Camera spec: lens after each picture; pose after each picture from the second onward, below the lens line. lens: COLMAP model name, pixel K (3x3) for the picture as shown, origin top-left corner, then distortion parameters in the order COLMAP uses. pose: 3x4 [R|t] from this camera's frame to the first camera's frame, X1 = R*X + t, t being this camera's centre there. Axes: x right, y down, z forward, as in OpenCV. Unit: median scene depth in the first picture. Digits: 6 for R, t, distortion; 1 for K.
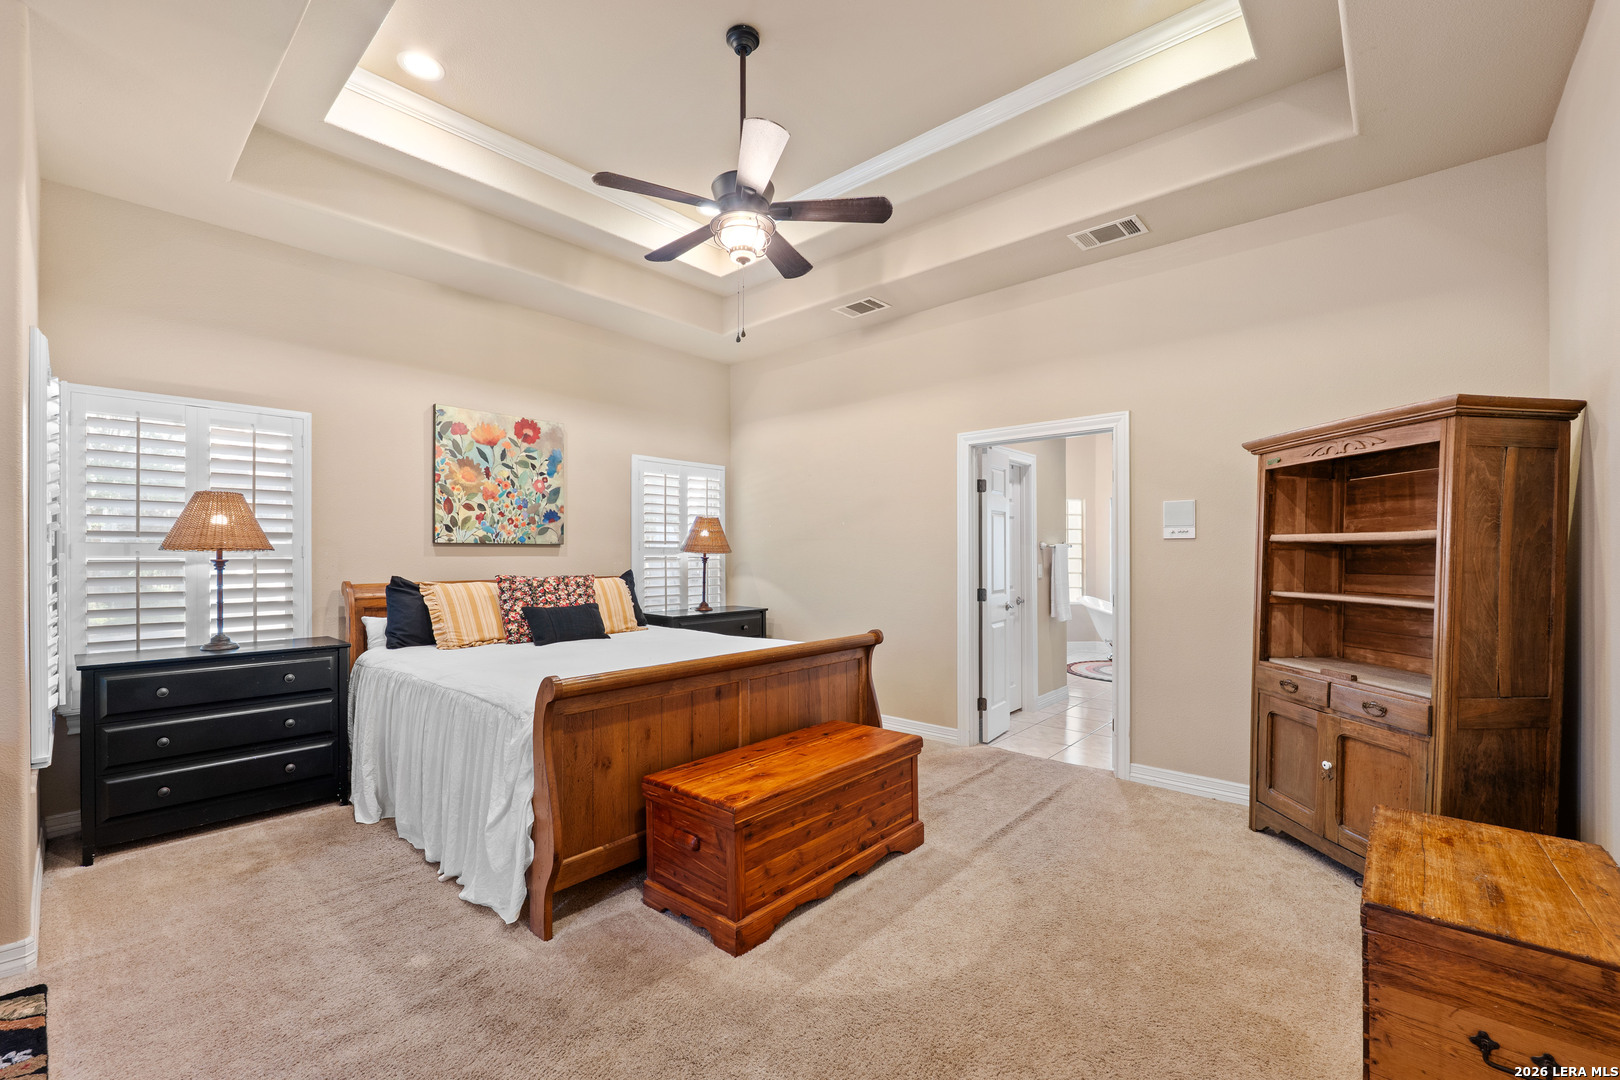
lens RADIAL K [[681.4, 0, 801.9], [0, 681.4, 561.6], [0, 0, 1]] dist [-0.009551, -0.000632]
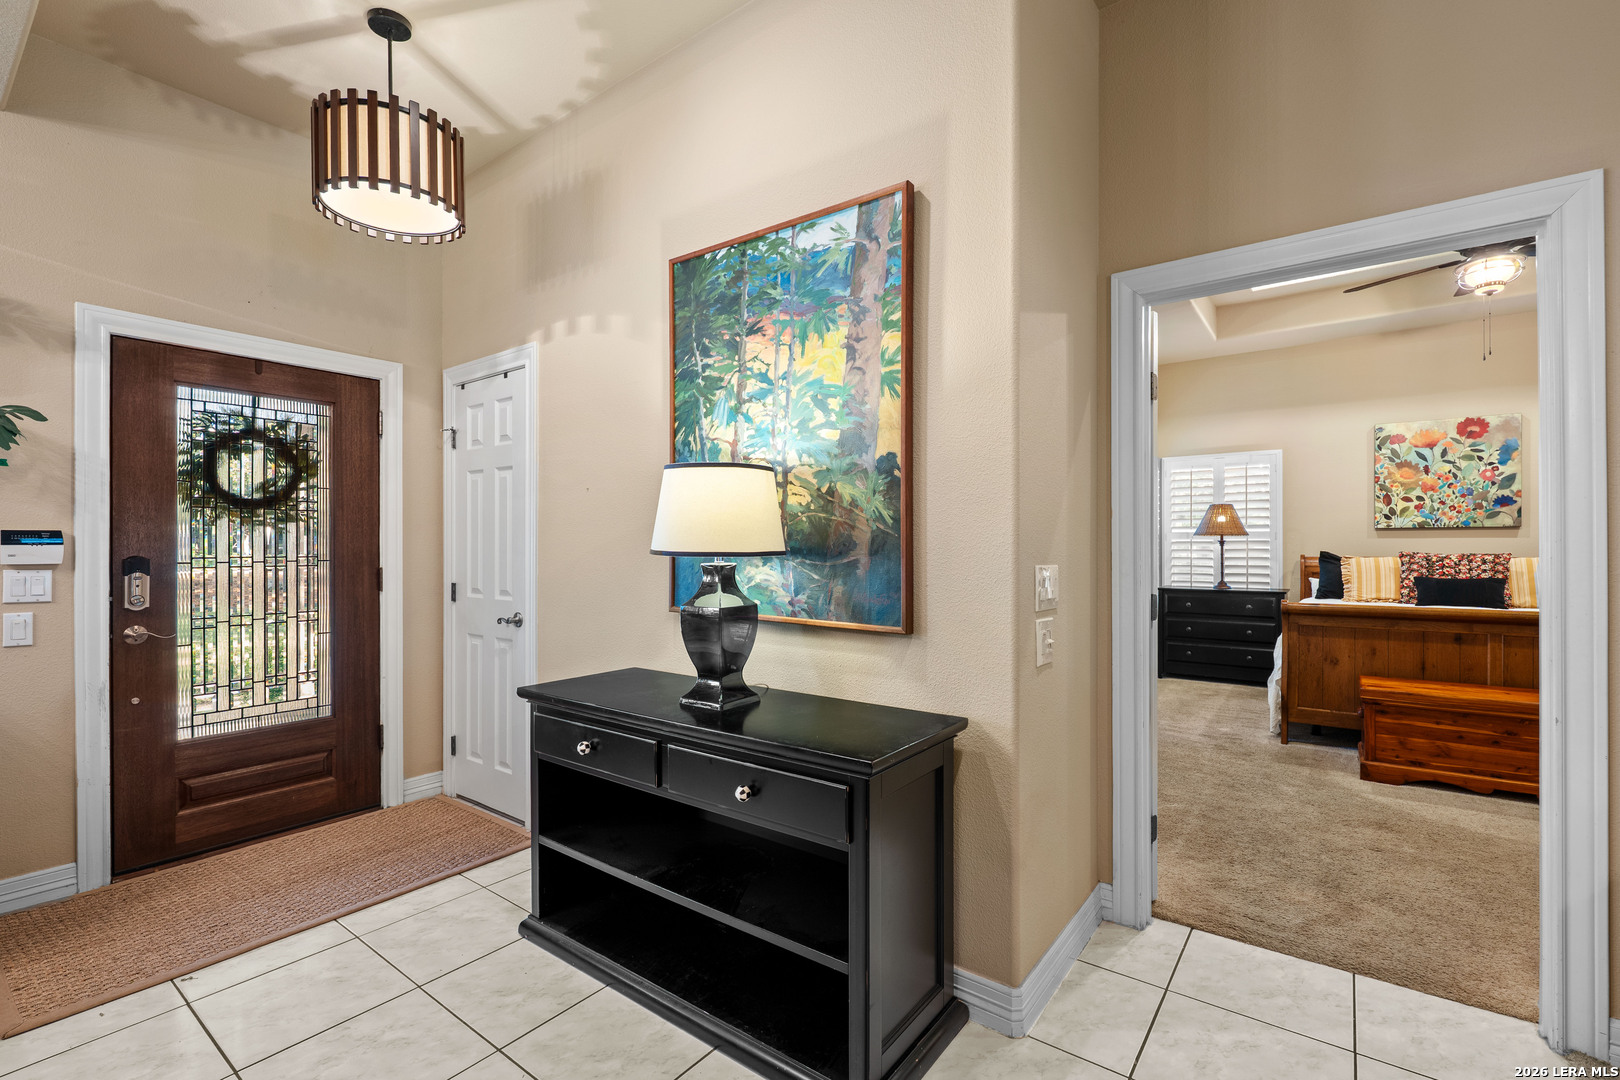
lens RADIAL K [[707.0, 0, 796.2], [0, 707.0, 545.3], [0, 0, 1]] dist [0.000019, -0.000057]
pose [[0.080366, -0.001760, -0.996764, 0.774492], [-0.010509, 0.999941, -0.002613, 0.022288], [0.996710, 0.010685, 0.080342, -0.253605]]
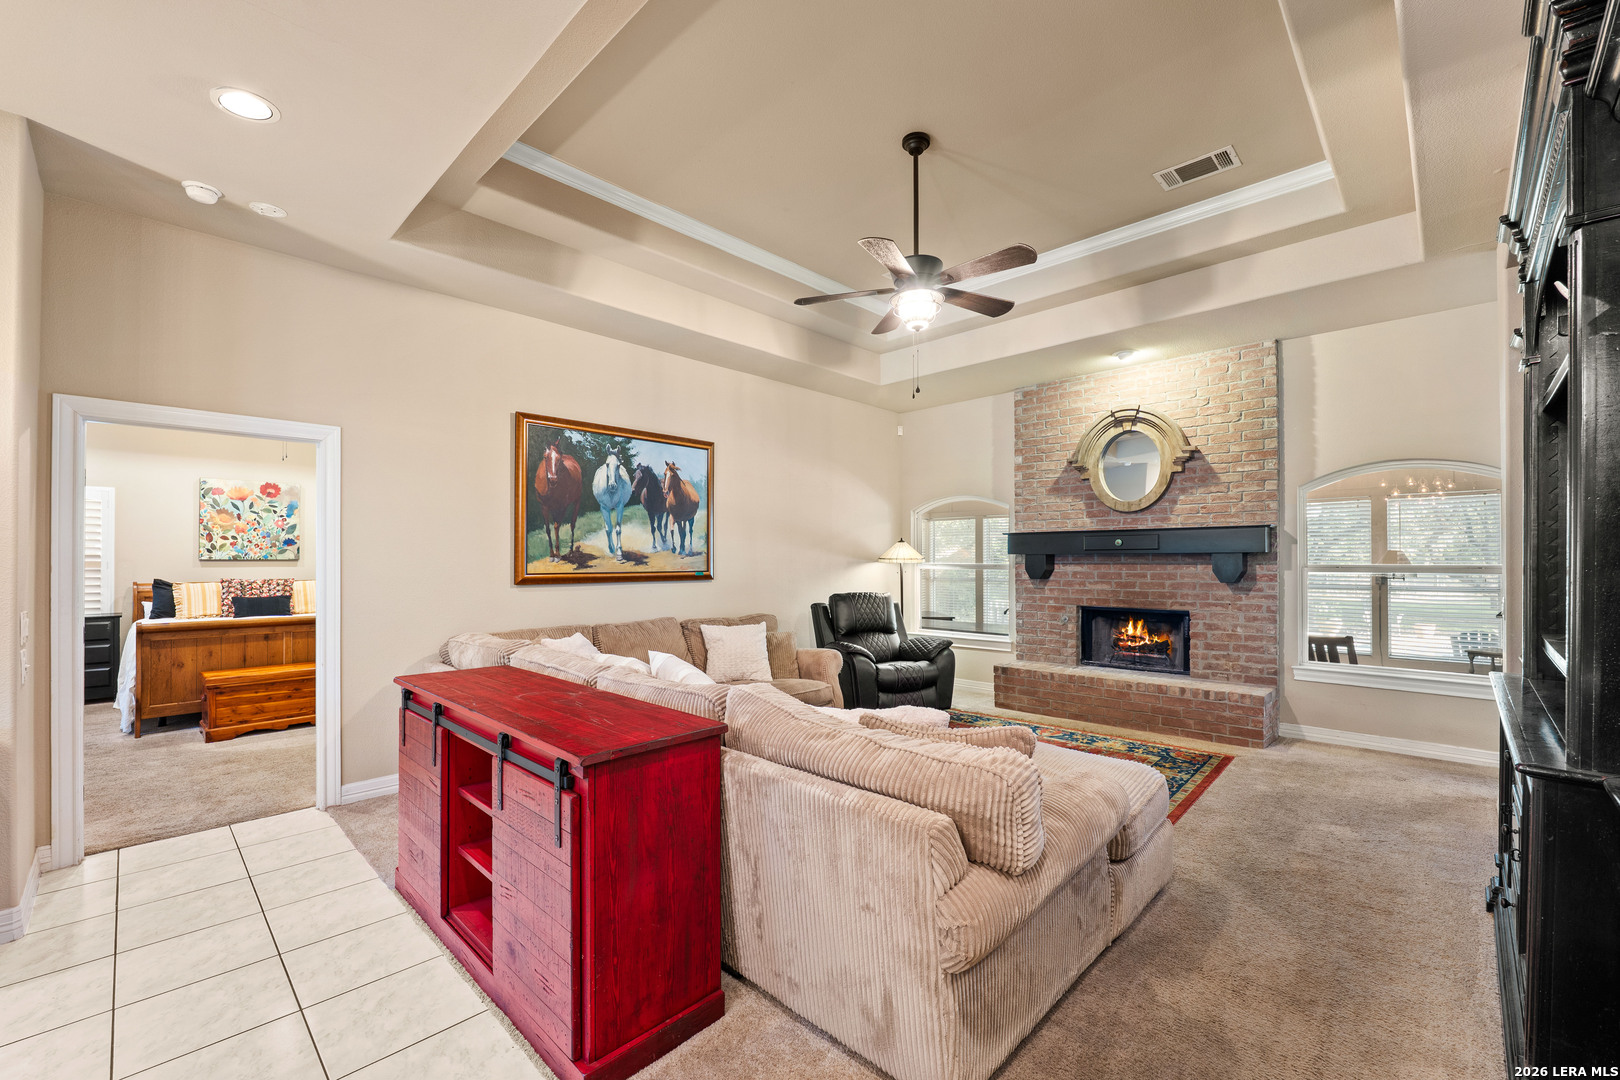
lens RADIAL K [[681.4, 0, 814.3], [0, 681.4, 556.4], [0, 0, 1]] dist [-0.009551, -0.000632]
pose [[0.999437, 0.000028, -0.033544, 1.073257], [-0.000570, 0.999869, -0.016146, -0.009040], [0.033539, 0.016156, 0.999307, -0.646681]]
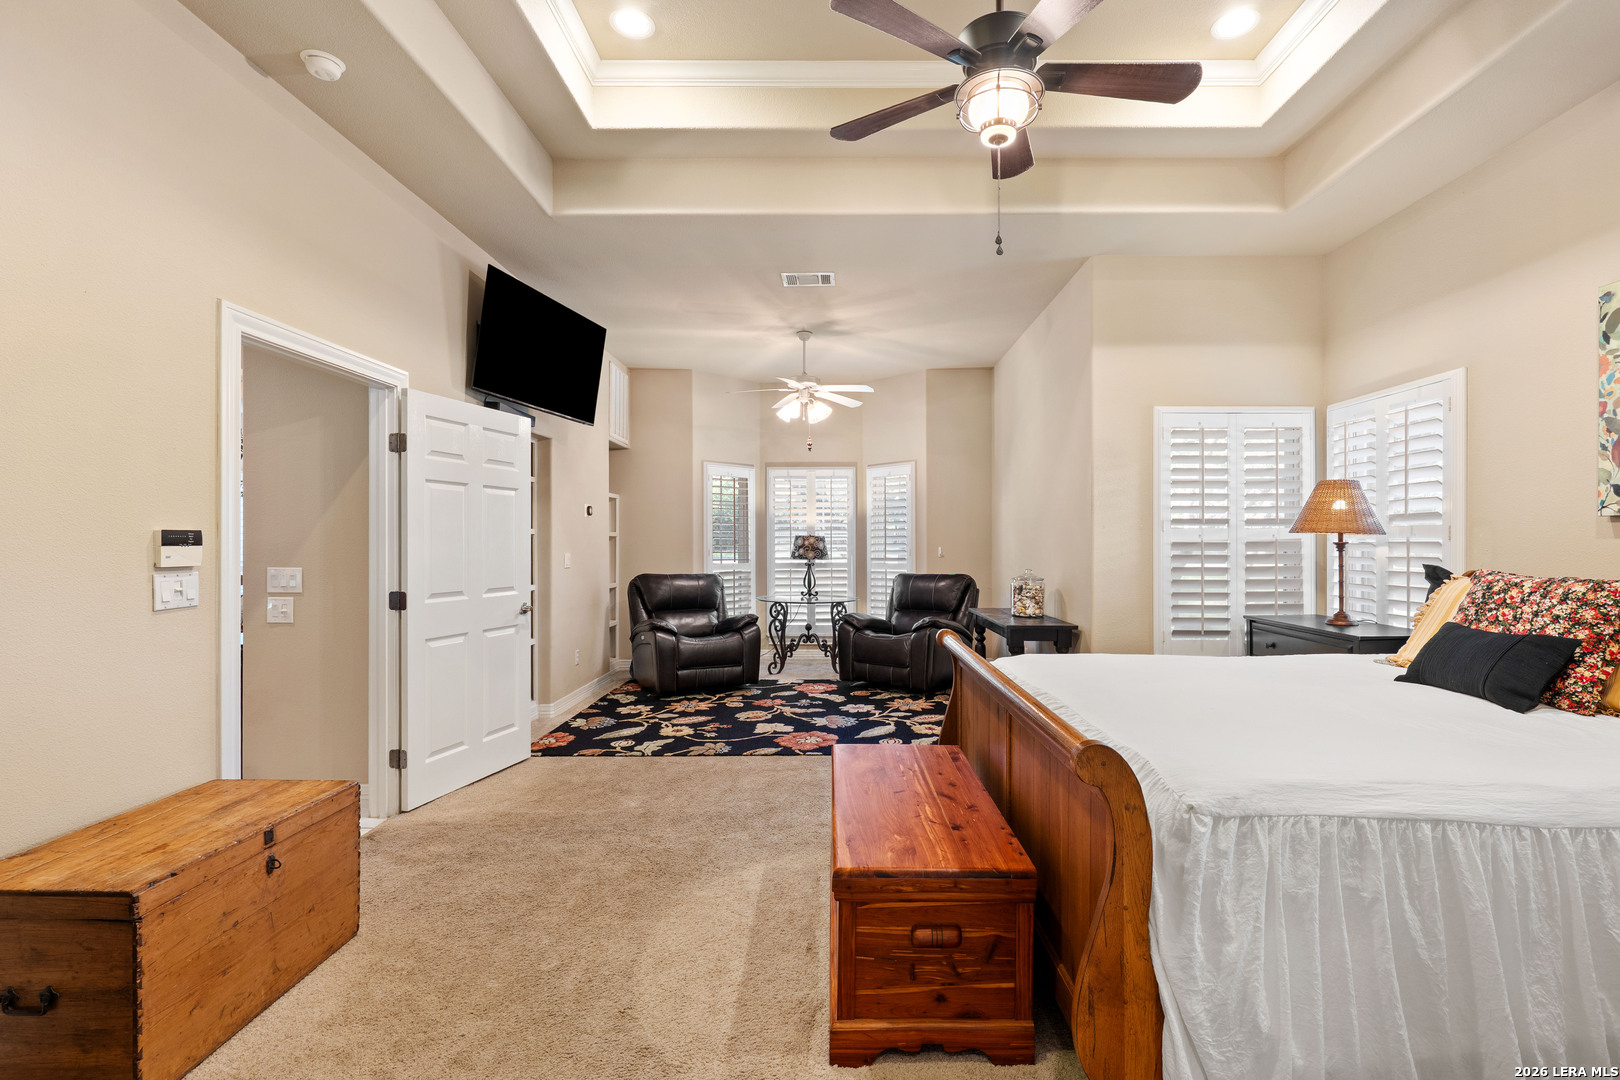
lens RADIAL K [[707.0, 0, 827.6], [0, 707.0, 535.2], [0, 0, 1]] dist [0.000019, -0.000057]
pose [[-0.746226, -0.002480, -0.665688, 0.401604], [-0.003246, 0.999995, -0.000087, -0.008710], [0.665685, 0.002096, -0.746230, 1.024616]]
